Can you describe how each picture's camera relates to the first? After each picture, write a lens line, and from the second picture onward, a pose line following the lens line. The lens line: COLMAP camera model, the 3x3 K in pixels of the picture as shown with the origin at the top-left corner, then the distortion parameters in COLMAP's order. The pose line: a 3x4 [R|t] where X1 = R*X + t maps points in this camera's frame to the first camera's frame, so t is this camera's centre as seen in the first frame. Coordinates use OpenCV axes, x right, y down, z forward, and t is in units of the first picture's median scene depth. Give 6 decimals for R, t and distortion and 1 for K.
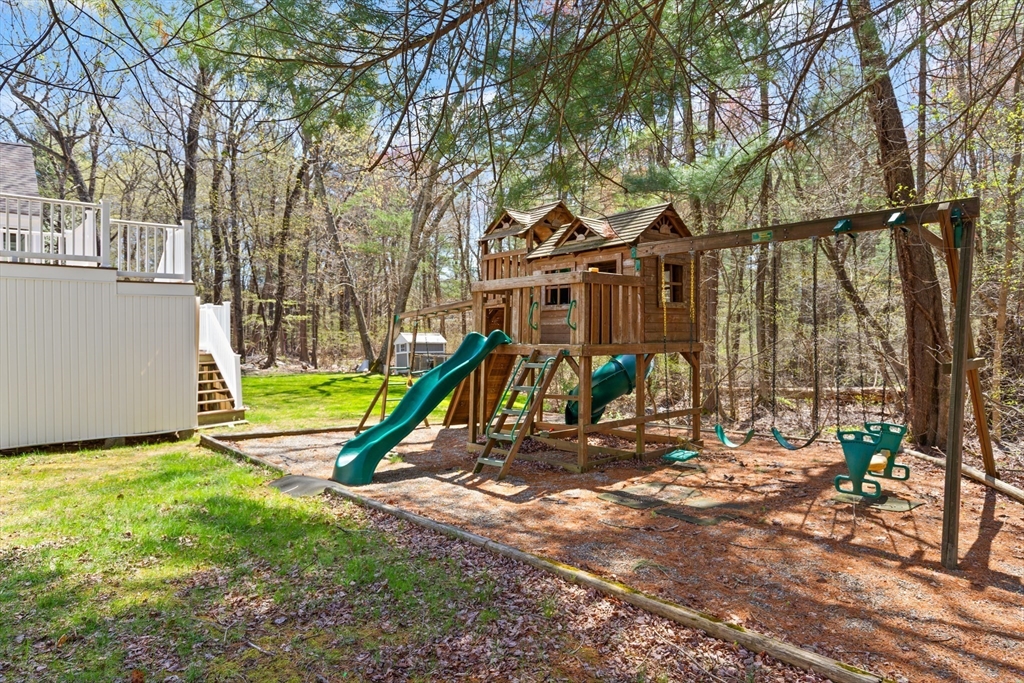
lens RADIAL K [[605.6, 0, 514.5], [0, 605.6, 338.6], [0, 0, 1]] dist [0.001825, -0.000057]
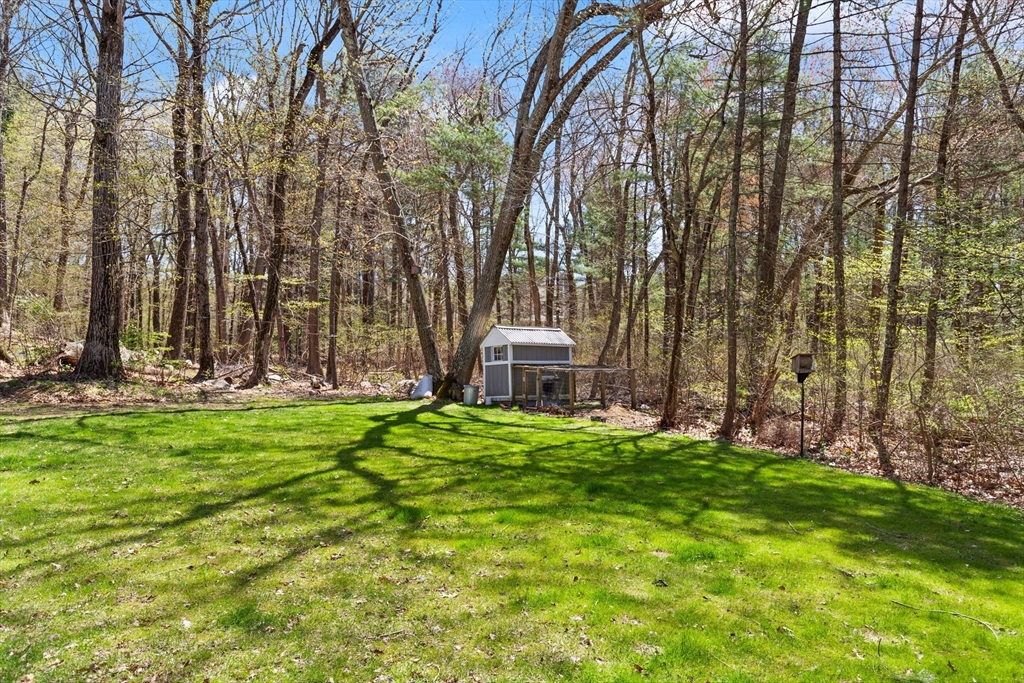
lens RADIAL K [[722.6, 0, 510.2], [0, 722.6, 343.2], [0, 0, 1]] dist [-0.001923, -0.000005]
pose [[0.997739, 0.011134, -0.066284, -0.123434], [-0.011397, 0.999929, -0.003588, 0.007738], [0.066239, 0.004335, 0.997794, 0.344503]]
